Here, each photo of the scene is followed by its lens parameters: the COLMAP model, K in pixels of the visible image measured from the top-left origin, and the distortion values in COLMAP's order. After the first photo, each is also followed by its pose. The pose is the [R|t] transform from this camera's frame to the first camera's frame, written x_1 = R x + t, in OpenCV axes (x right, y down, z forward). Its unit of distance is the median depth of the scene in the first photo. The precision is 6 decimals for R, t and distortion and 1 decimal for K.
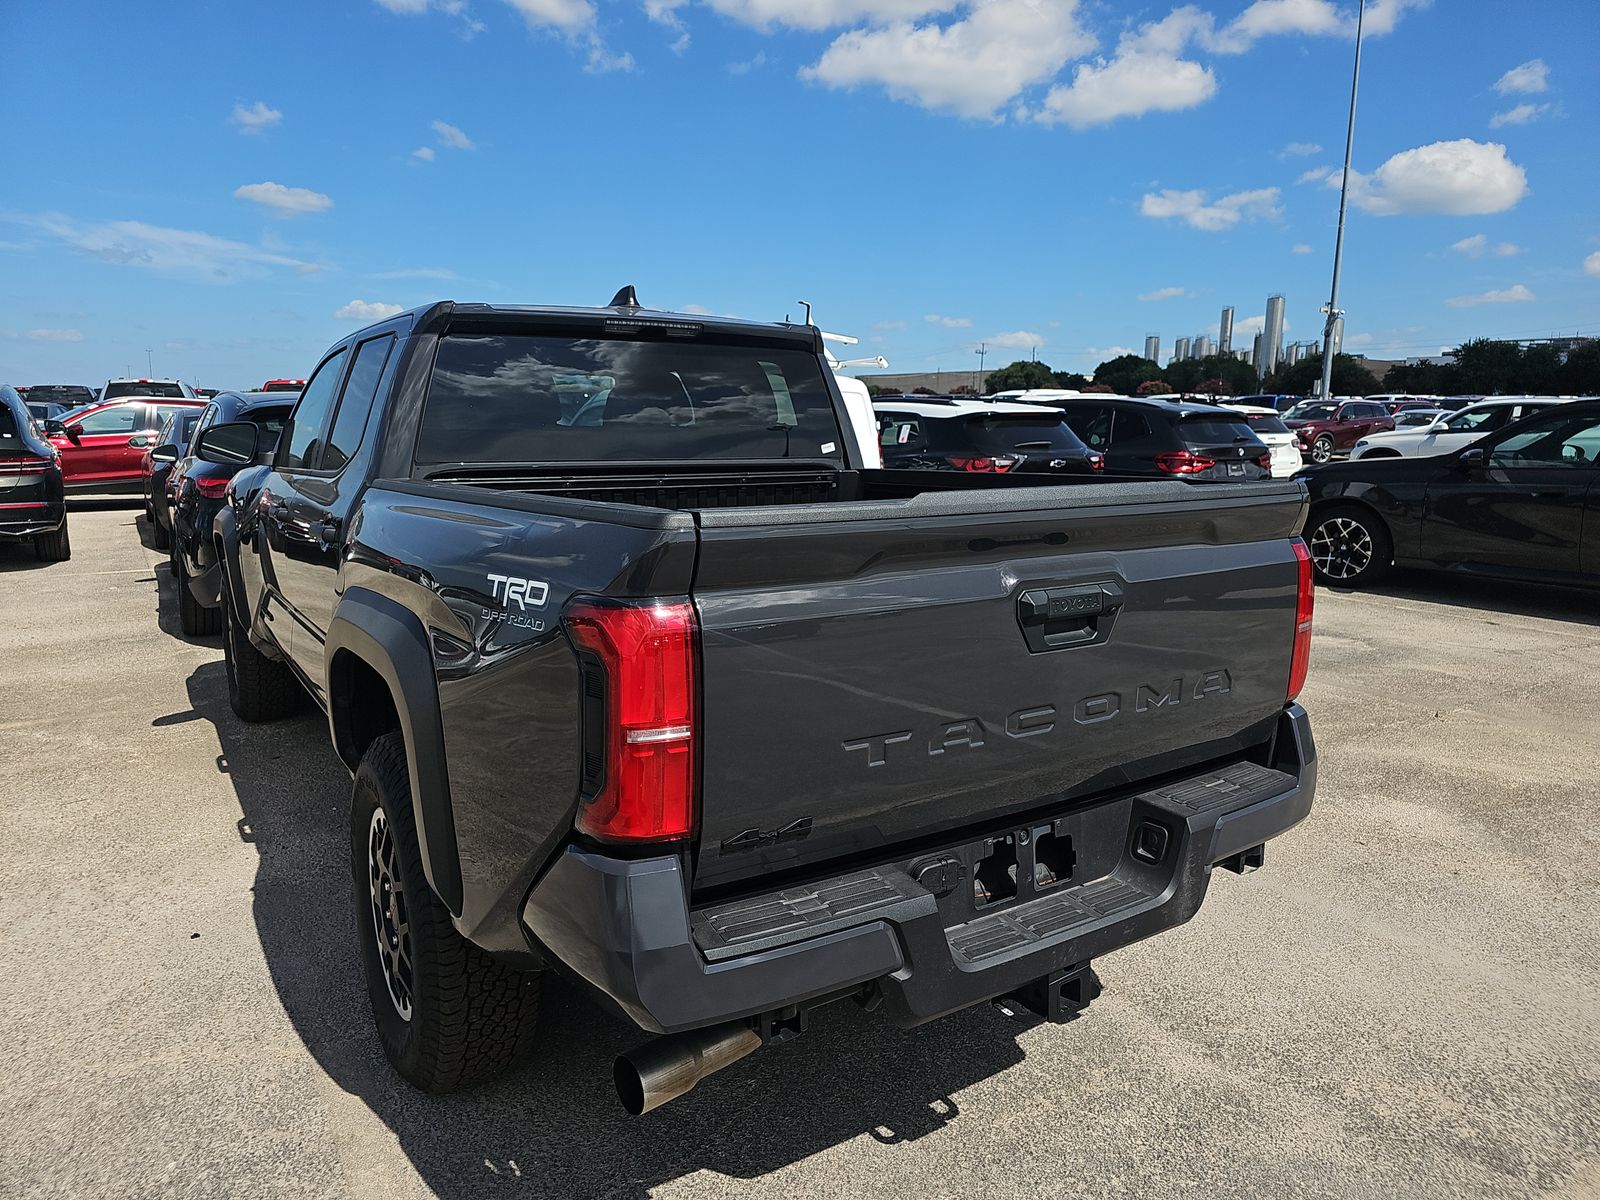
lens RADIAL K [[1049.8, 0, 797.3], [0, 1049.8, 604.5], [0, 0, 1]] dist [0.037709, -0.037560]
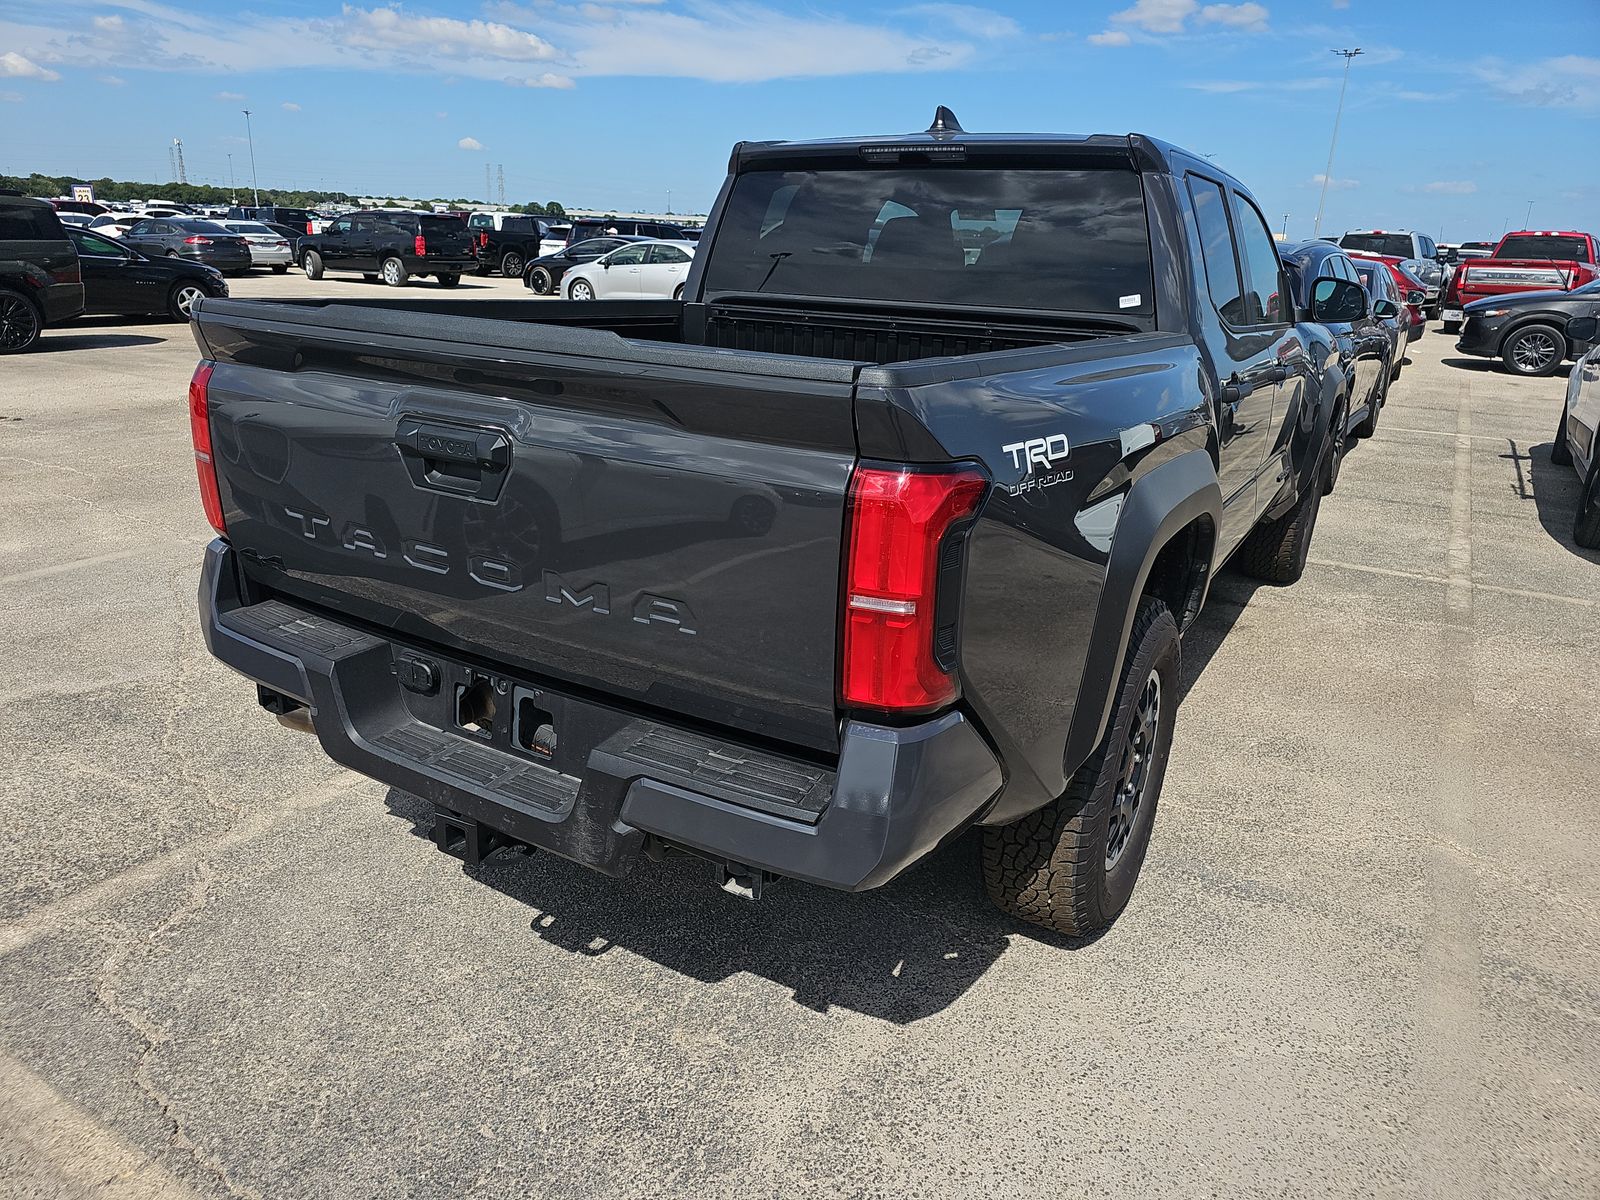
lens RADIAL K [[1049.8, 0, 801.5], [0, 1049.8, 614.1], [0, 0, 1]] dist [0.037709, -0.037560]
pose [[0.437451, 0.304127, -0.846252, 0.254896], [-0.186906, 0.951272, 0.245252, -0.030318], [0.879604, 0.050884, 0.472978, 0.173201]]
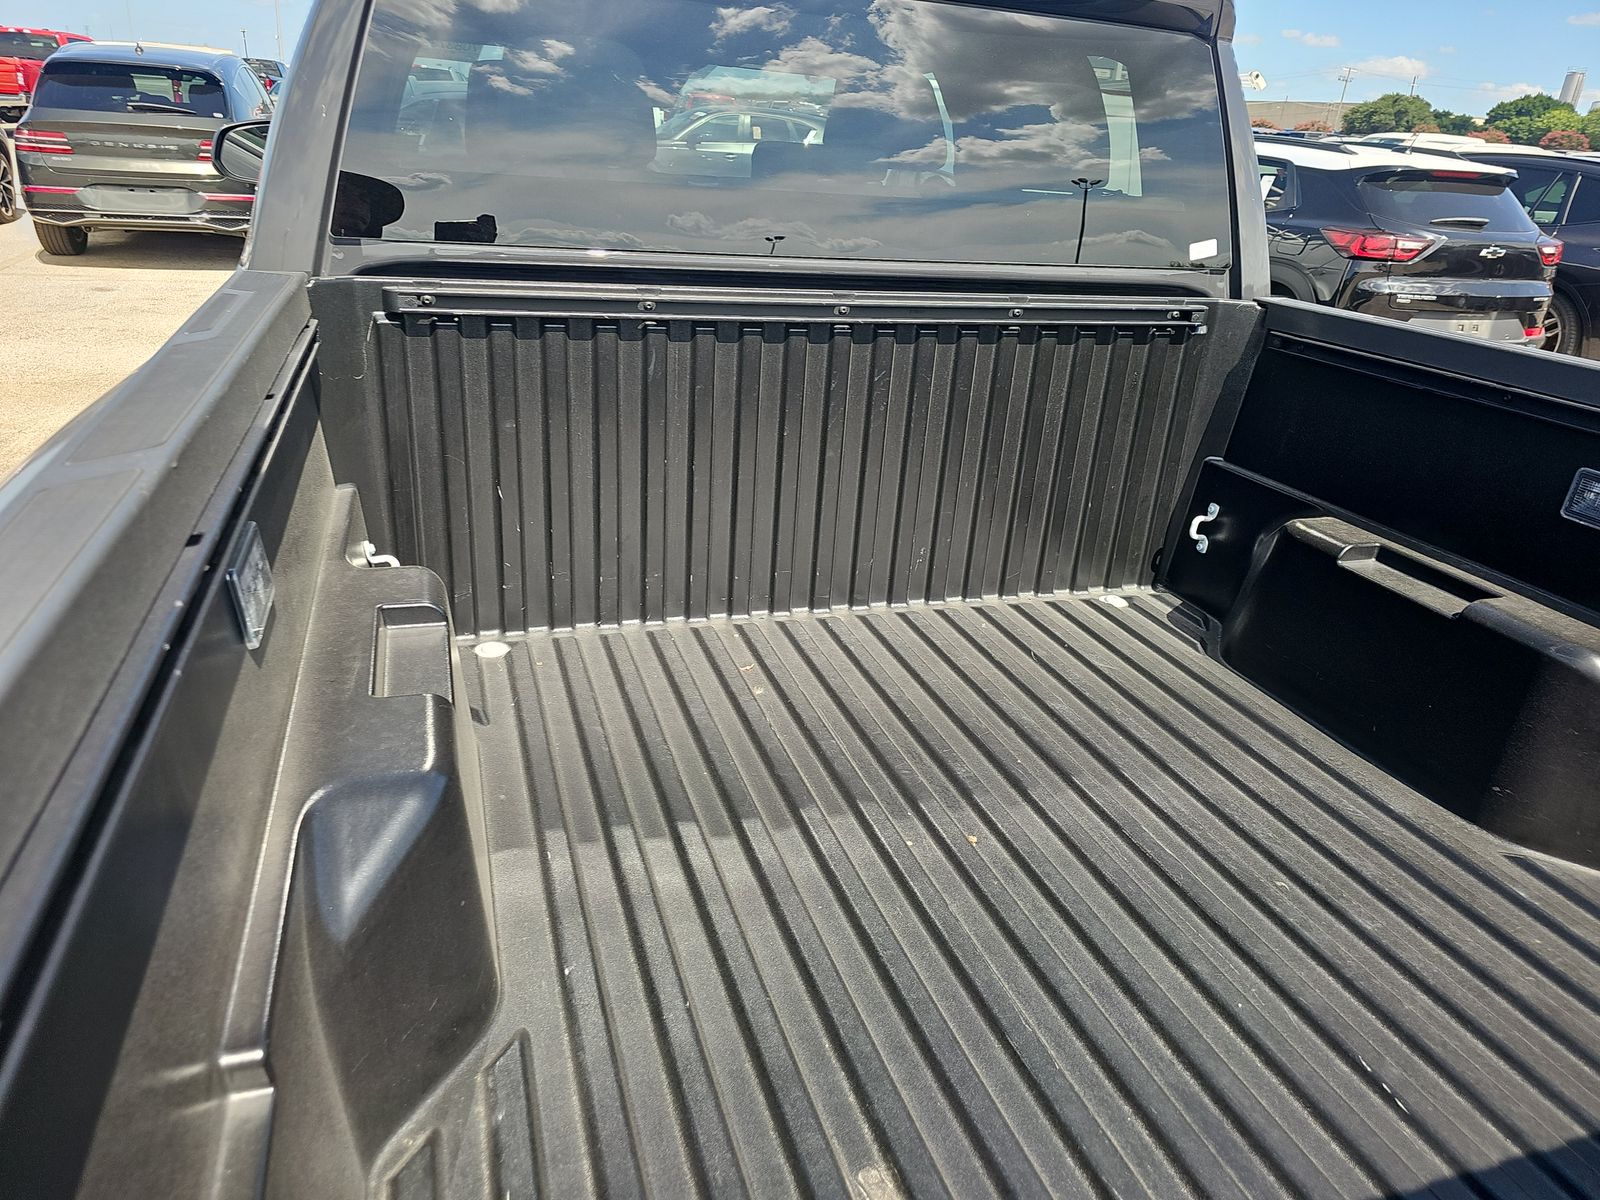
lens RADIAL K [[1049.8, 0, 801.4], [0, 1049.8, 575.8], [0, 0, 1]] dist [0.037709, -0.037560]
pose [[0.964039, 0.157888, -0.213776, -0.008982], [-0.107811, 0.967571, 0.228436, -0.037031], [0.242911, -0.197174, 0.949798, 0.176796]]
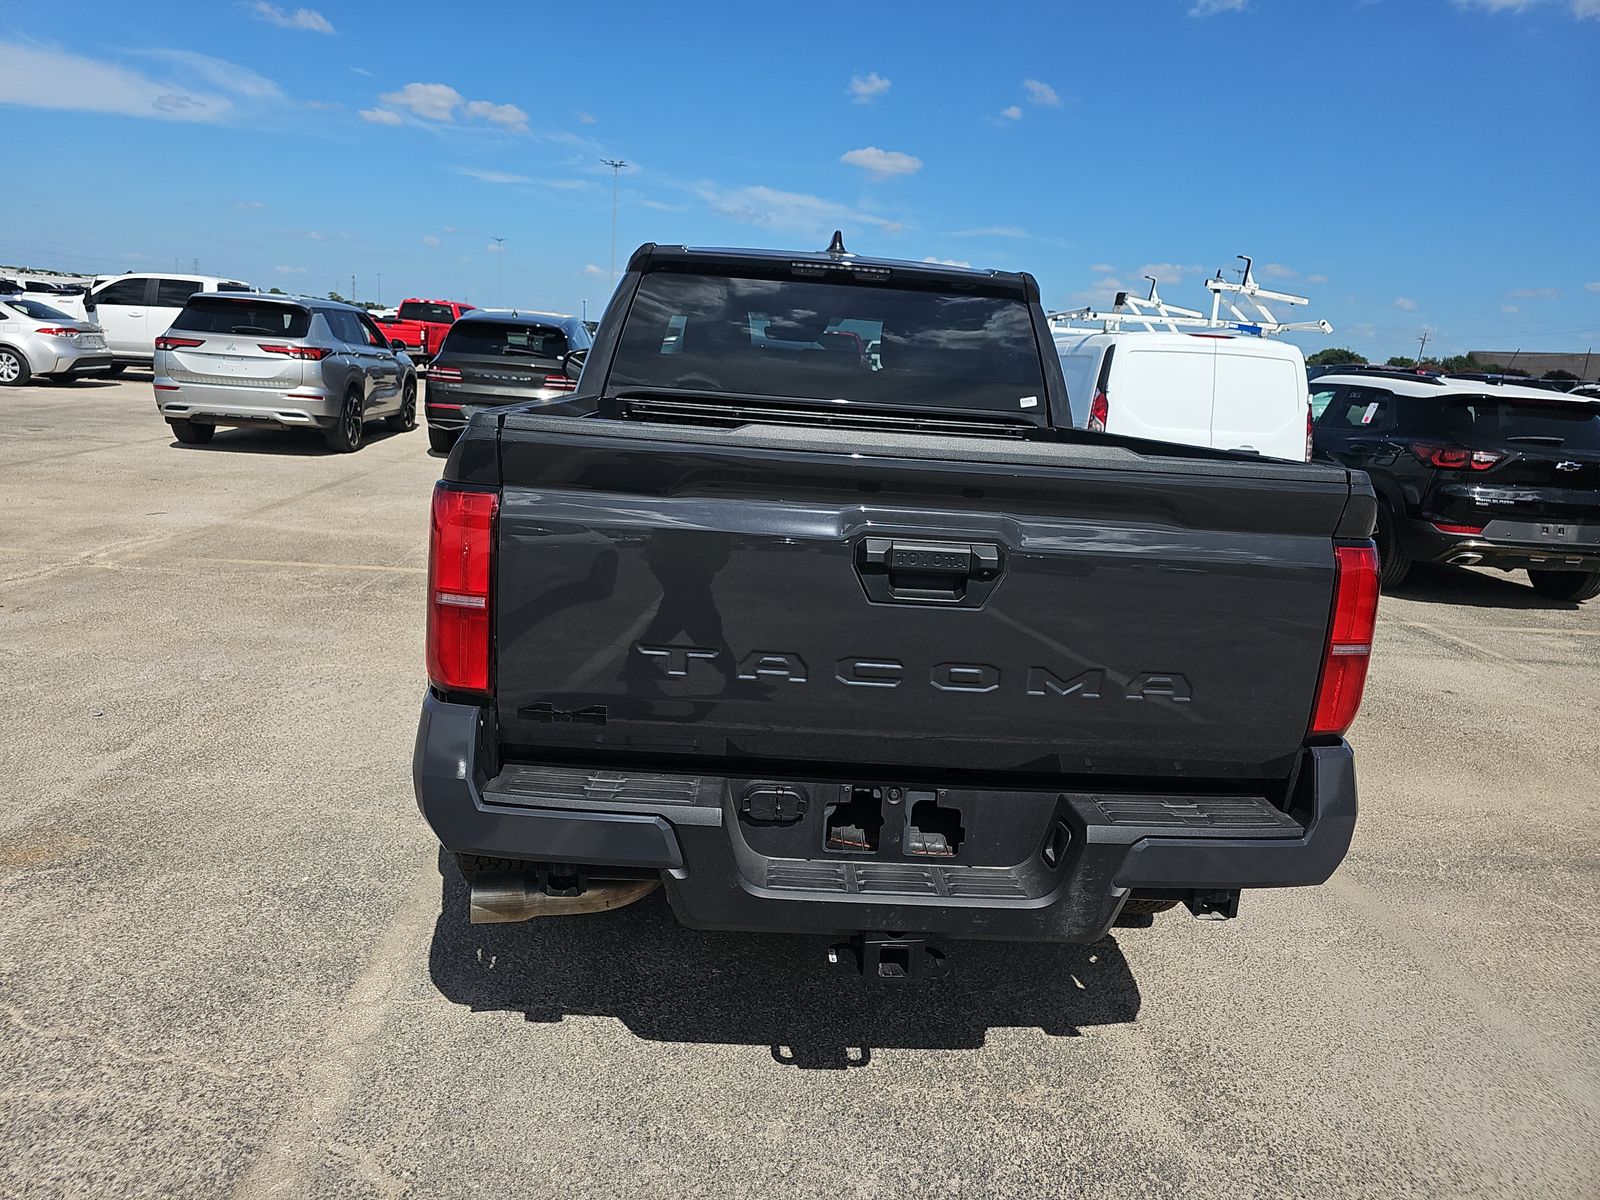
lens RADIAL K [[1049.8, 0, 789.7], [0, 1049.8, 595.9], [0, 0, 1]] dist [0.037709, -0.037560]
pose [[0.869783, 0.162941, -0.465754, 0.122648], [-0.149513, 0.986559, 0.065930, -0.002359], [0.470237, 0.012291, 0.882455, 0.021416]]
